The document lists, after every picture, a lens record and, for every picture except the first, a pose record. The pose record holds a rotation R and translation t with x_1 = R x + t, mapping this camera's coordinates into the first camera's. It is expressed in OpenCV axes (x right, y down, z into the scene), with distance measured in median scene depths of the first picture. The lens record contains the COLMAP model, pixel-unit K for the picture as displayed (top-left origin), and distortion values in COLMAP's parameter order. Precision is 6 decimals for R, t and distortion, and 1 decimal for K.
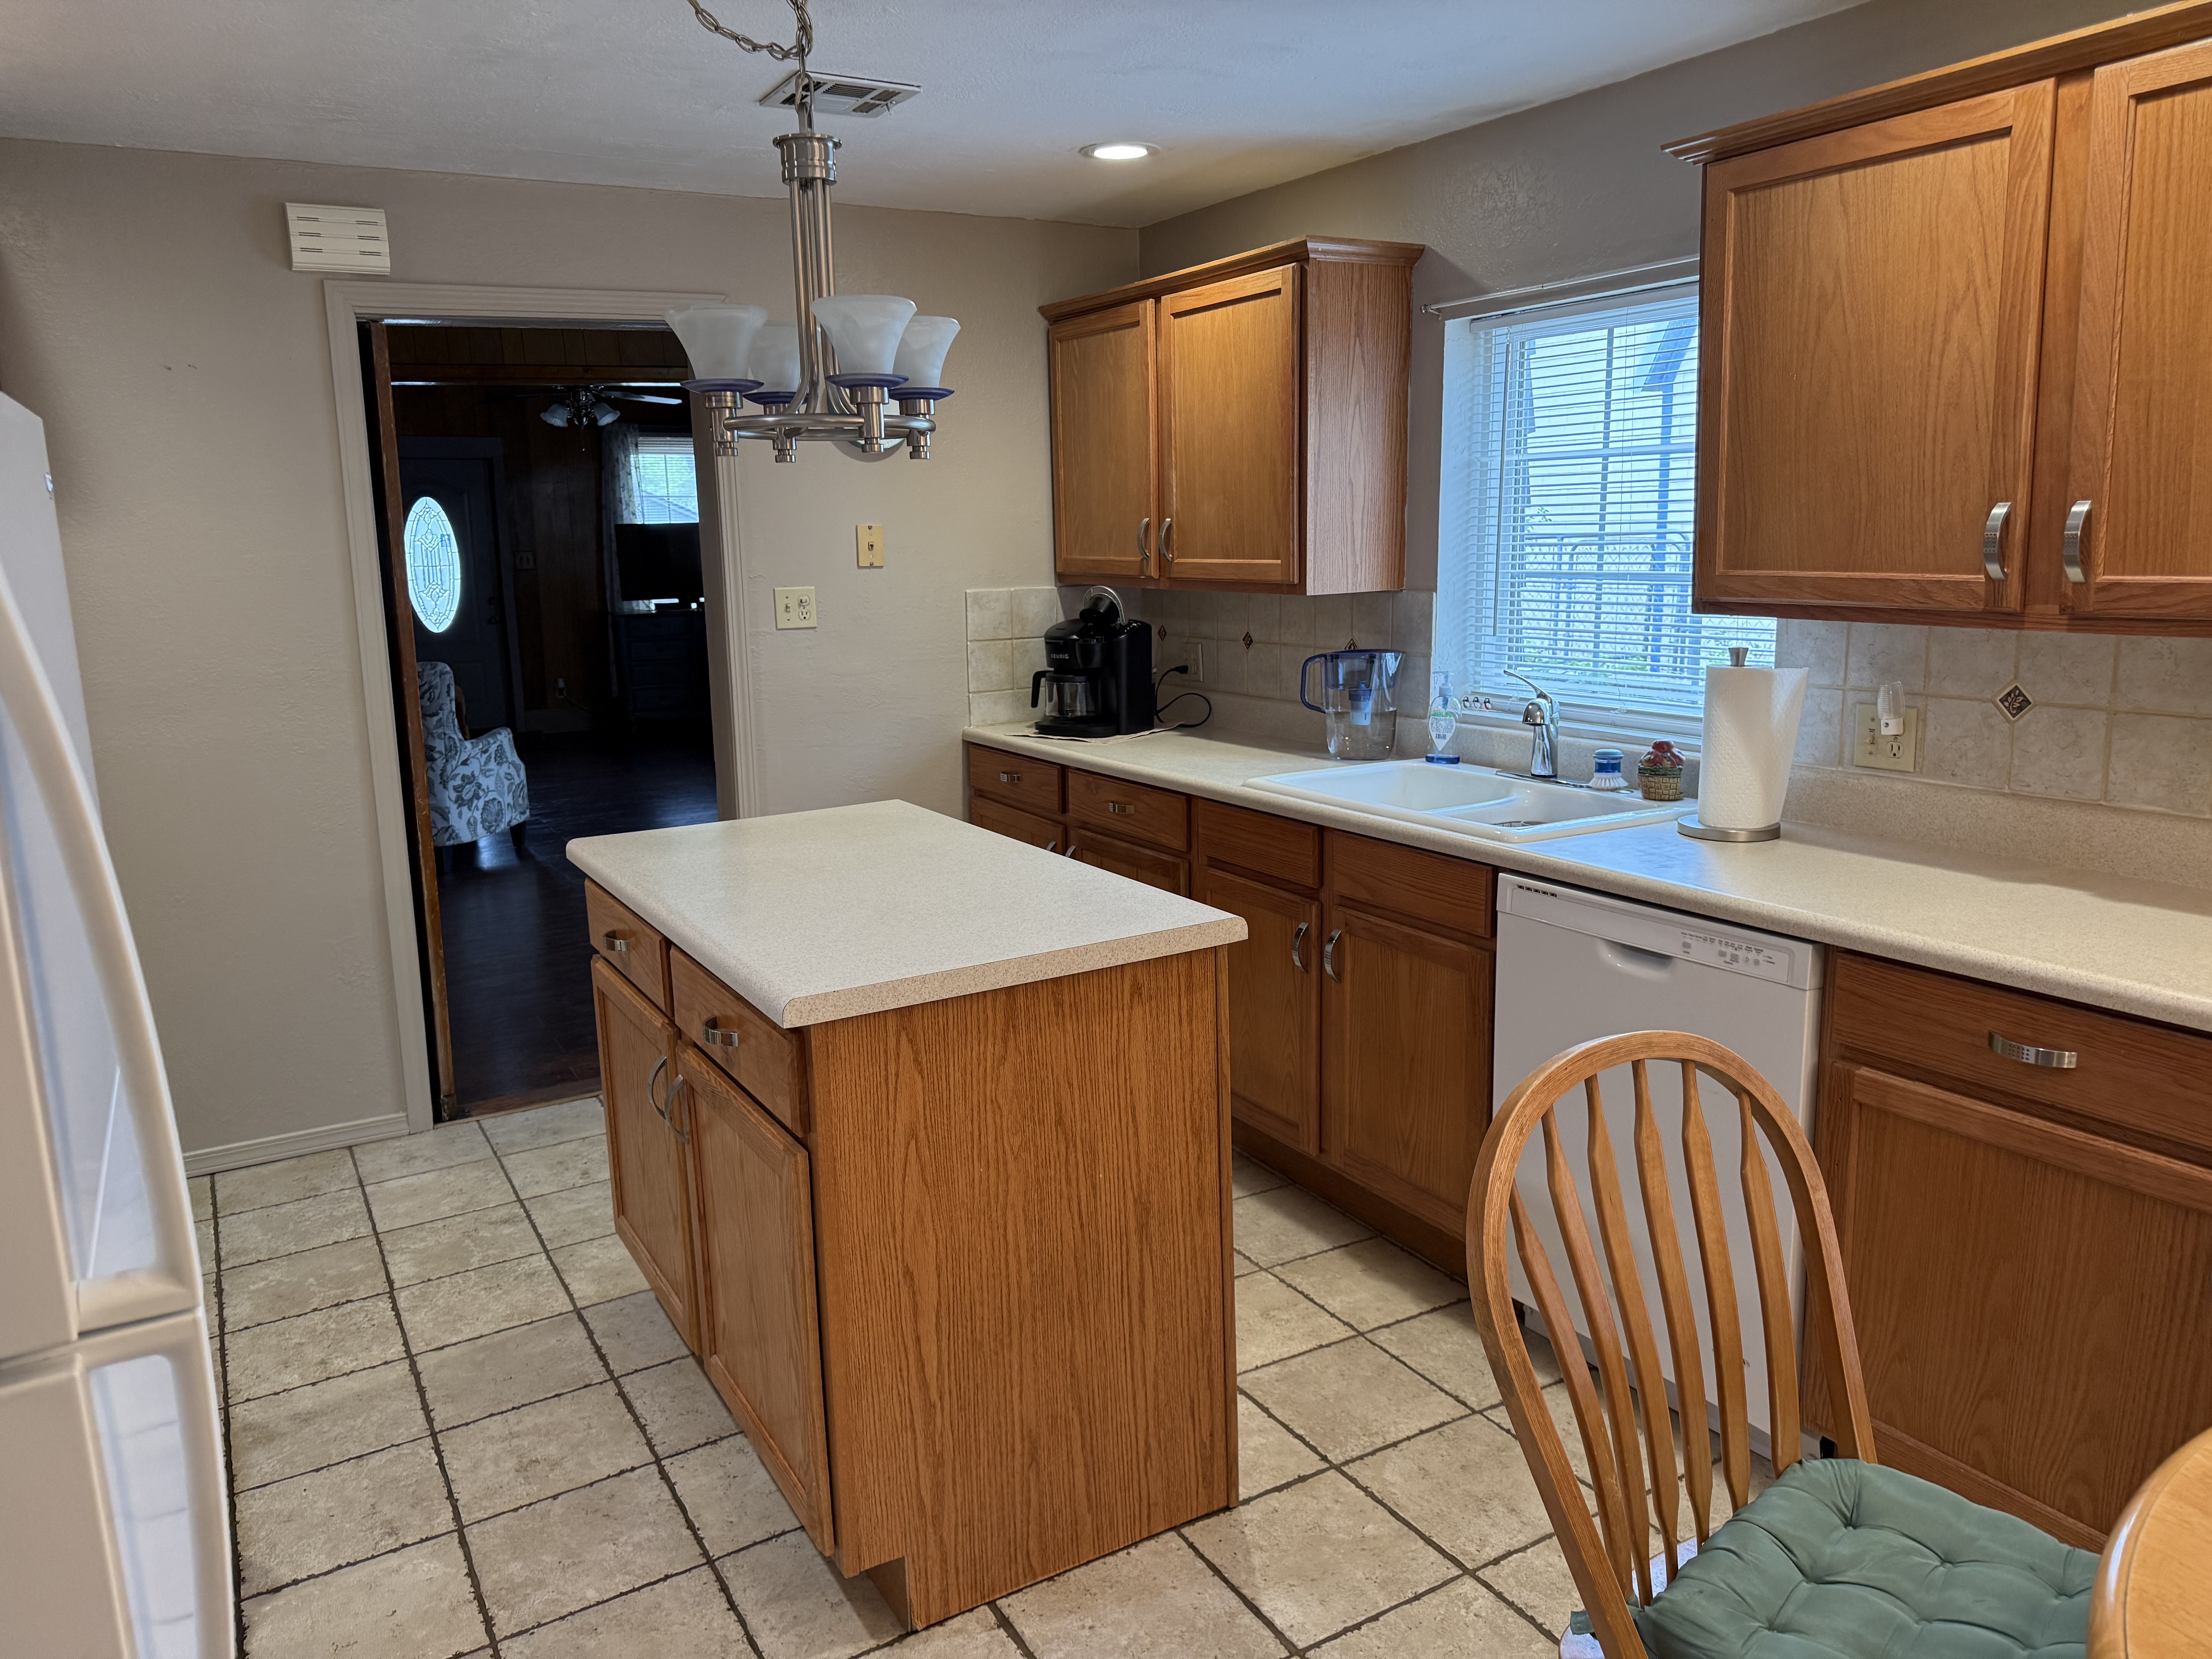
lens RADIAL K [[1568.6, 0, 1121.5], [0, 1568.6, 785.6], [0, 0, 1]] dist [0.066220, -0.036465]
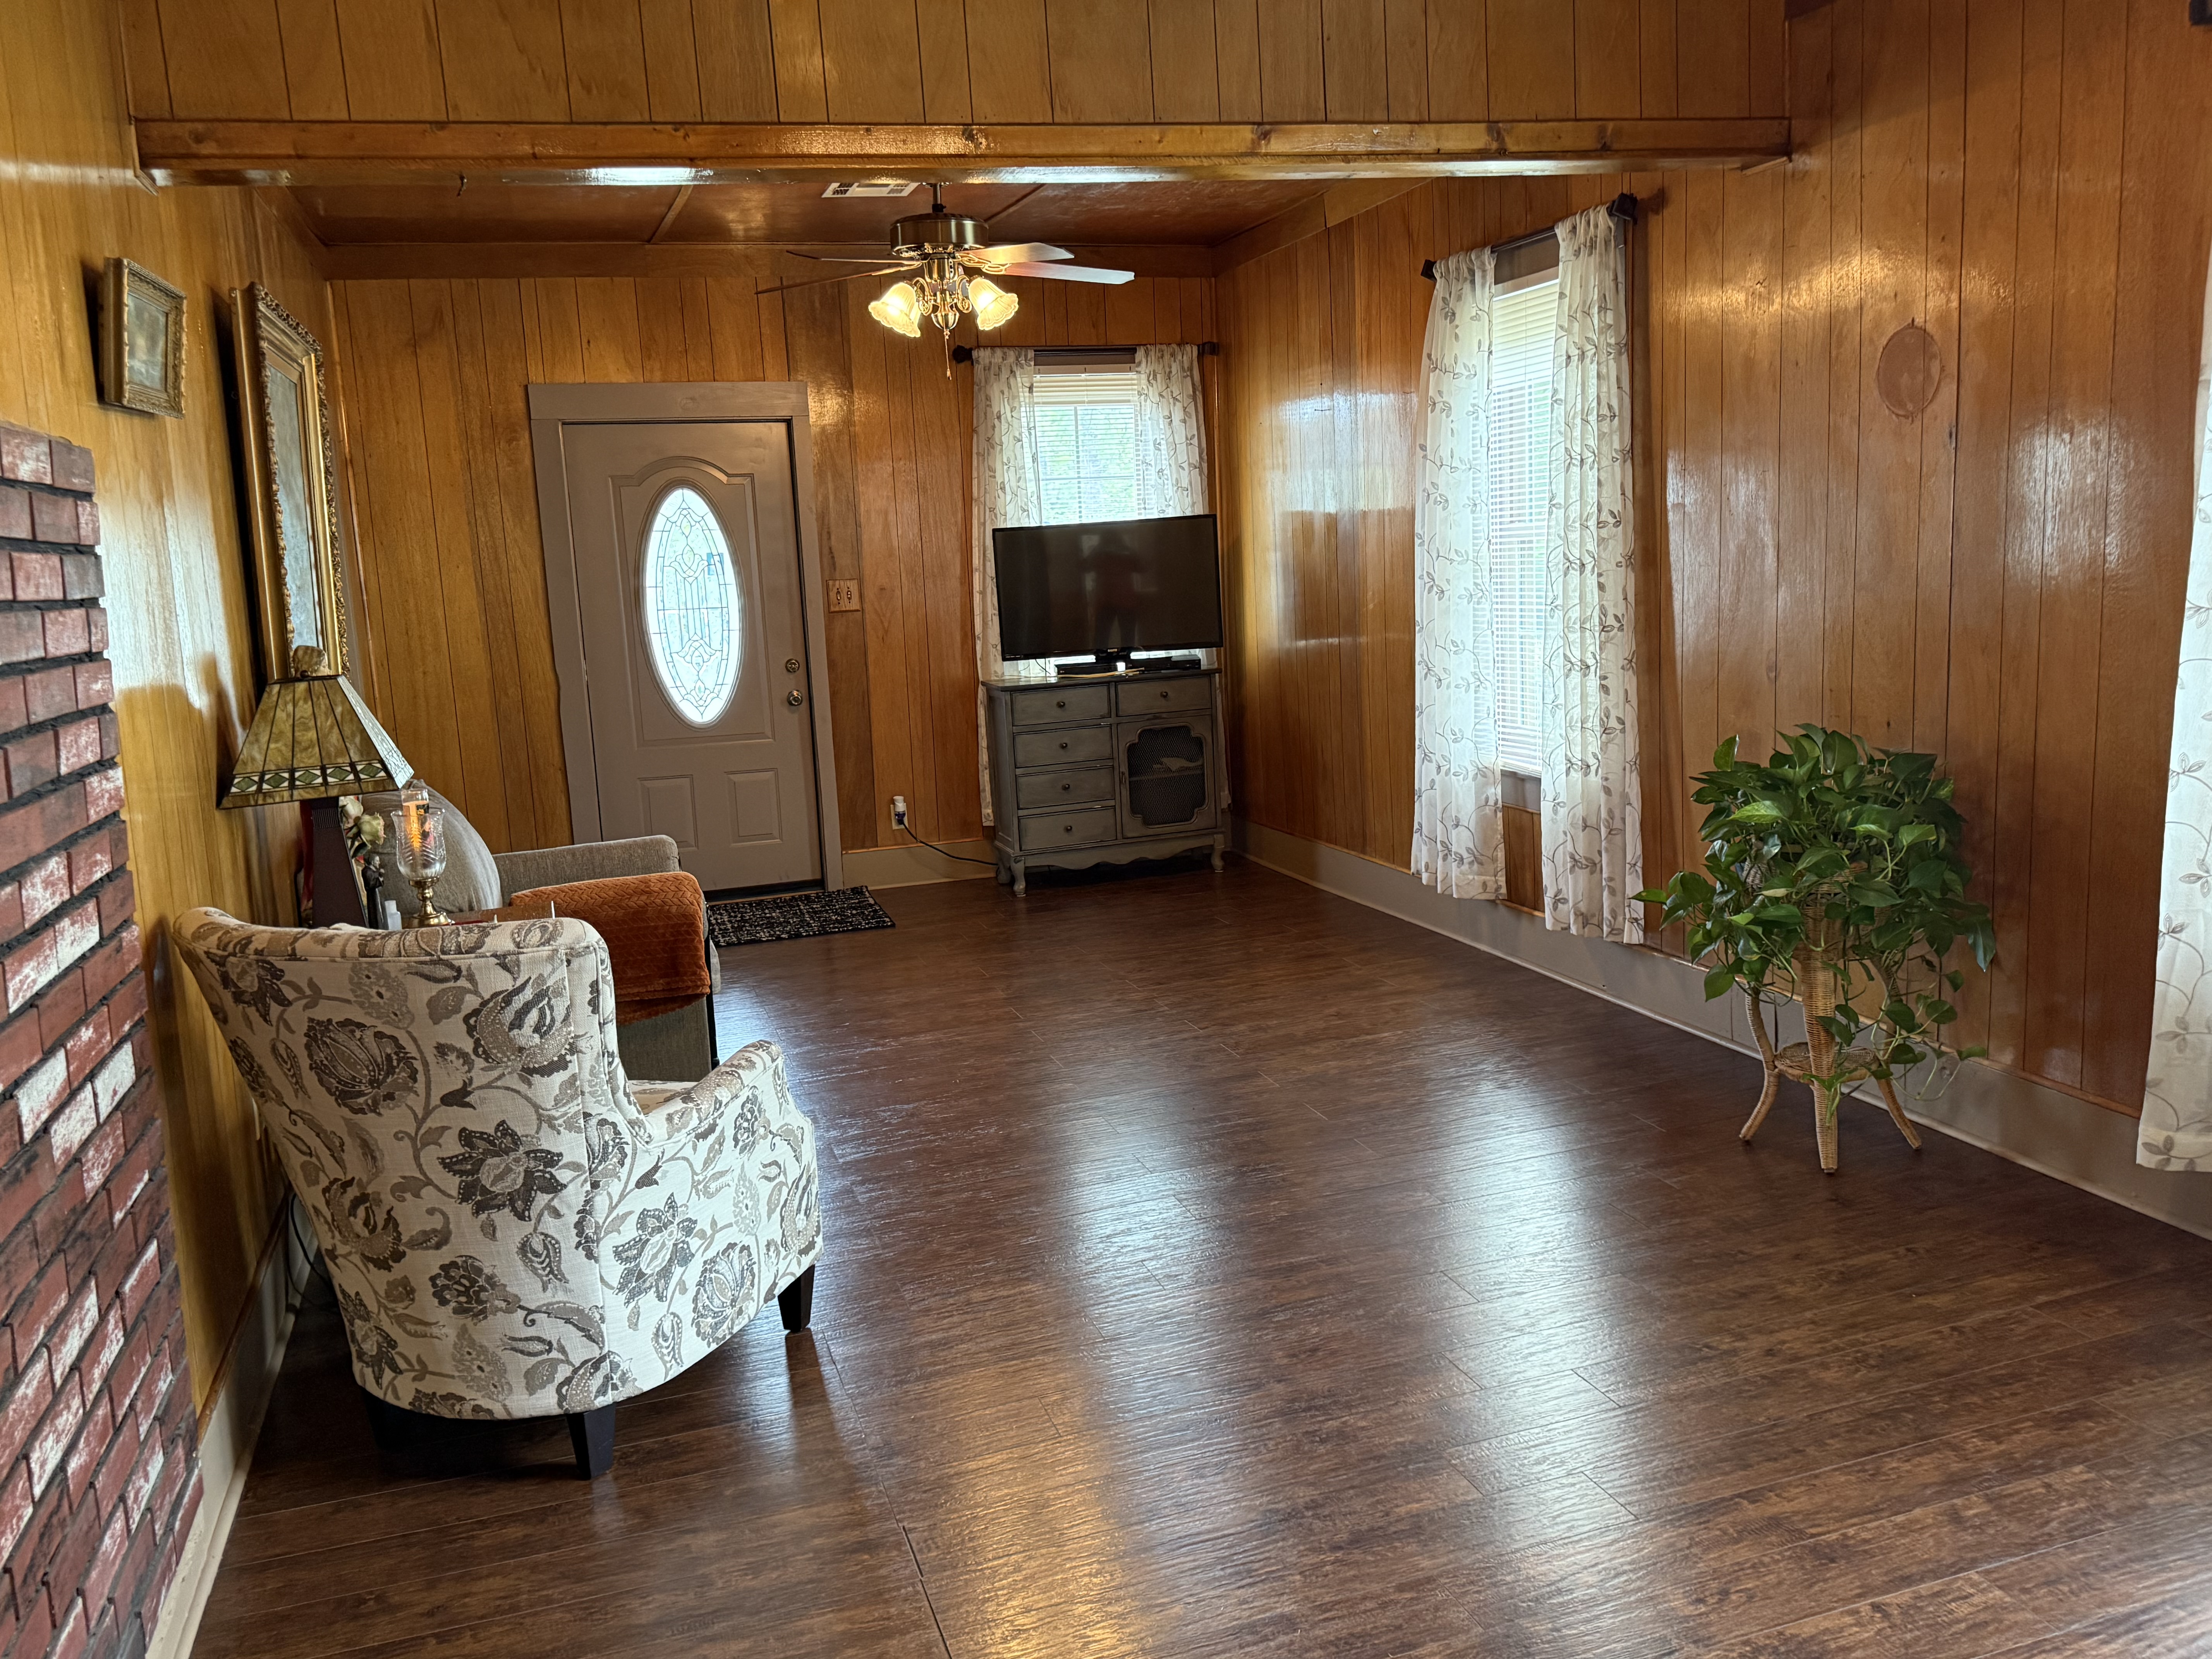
lens RADIAL K [[1823.7, 0, 1106.6], [0, 1823.7, 823.0], [0, 0, 1]] dist [0.126140, -0.148805]
pose [[0.974368, 0.008399, -0.224801, -0.214707], [-0.010225, 0.999923, -0.006960, -0.089986], [0.224725, 0.009080, 0.974380, 0.600654]]
